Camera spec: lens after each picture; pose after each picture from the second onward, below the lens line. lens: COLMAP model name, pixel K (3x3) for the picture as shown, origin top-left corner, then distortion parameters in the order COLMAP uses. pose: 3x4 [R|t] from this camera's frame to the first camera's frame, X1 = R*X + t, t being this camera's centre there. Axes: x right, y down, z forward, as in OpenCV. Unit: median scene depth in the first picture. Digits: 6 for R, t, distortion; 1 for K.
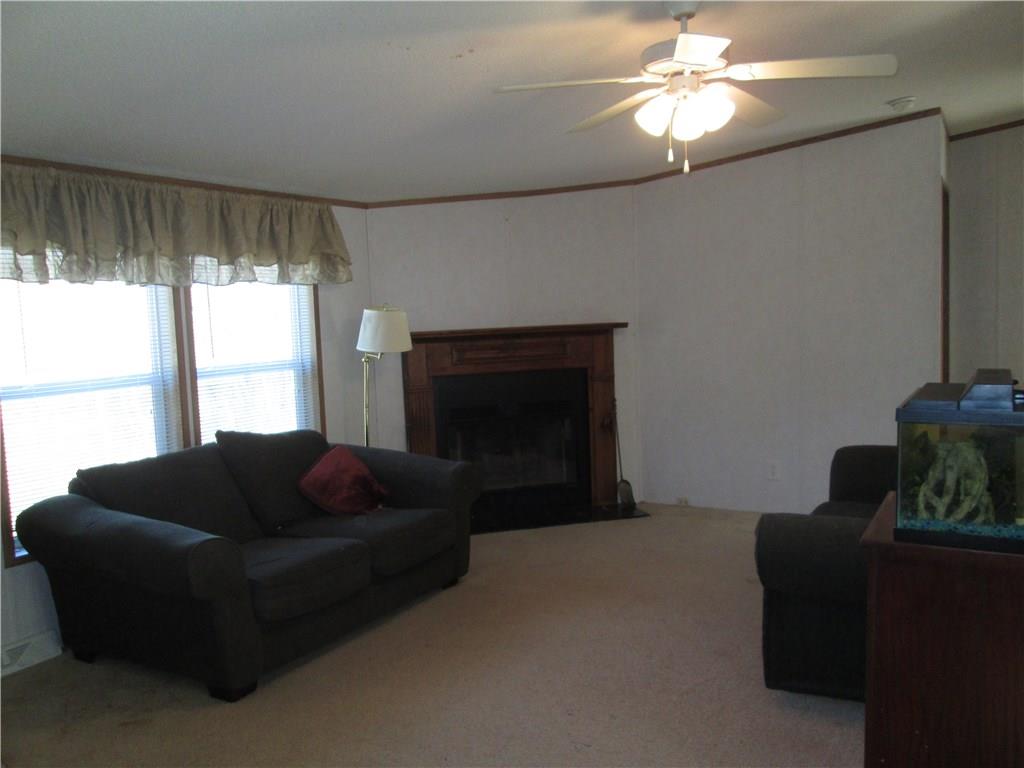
lens RADIAL K [[842.5, 0, 506.9], [0, 842.5, 389.8], [0, 0, 1]] dist [-0.056253, 0.006358]
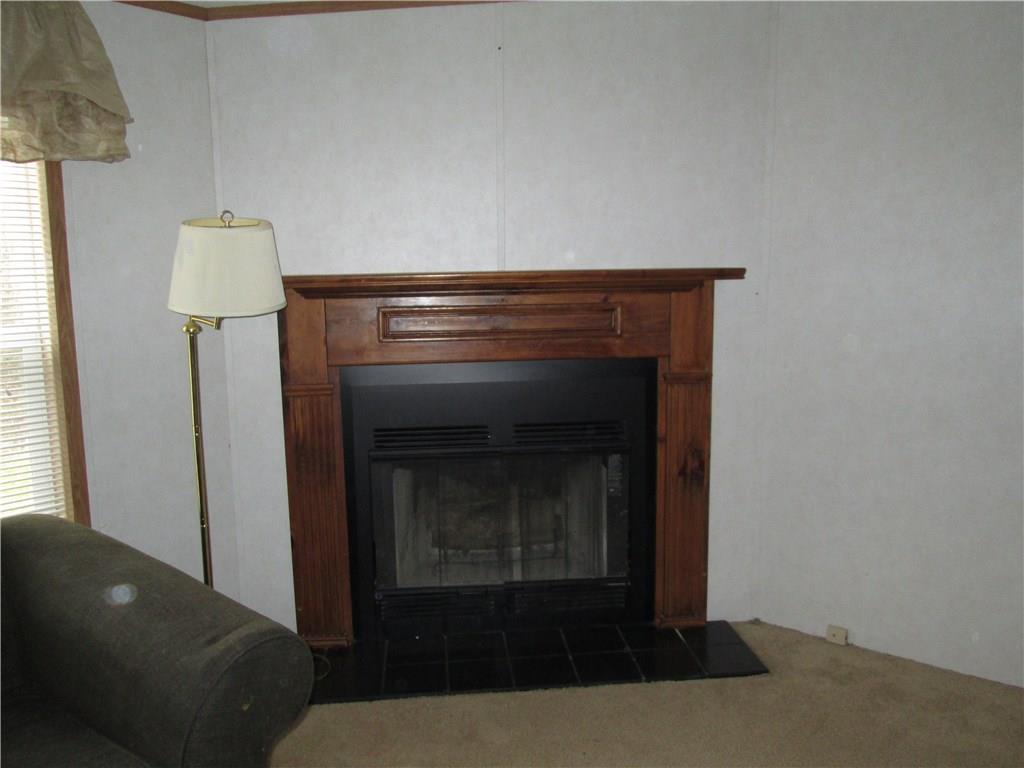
lens RADIAL K [[842.5, 0, 506.9], [0, 842.5, 389.8], [0, 0, 1]] dist [-0.056253, 0.006358]
pose [[0.990014, 0.042940, -0.134268, 0.076255], [-0.036965, 0.998225, 0.046688, -0.026983], [0.136034, -0.041259, 0.989845, 0.500299]]
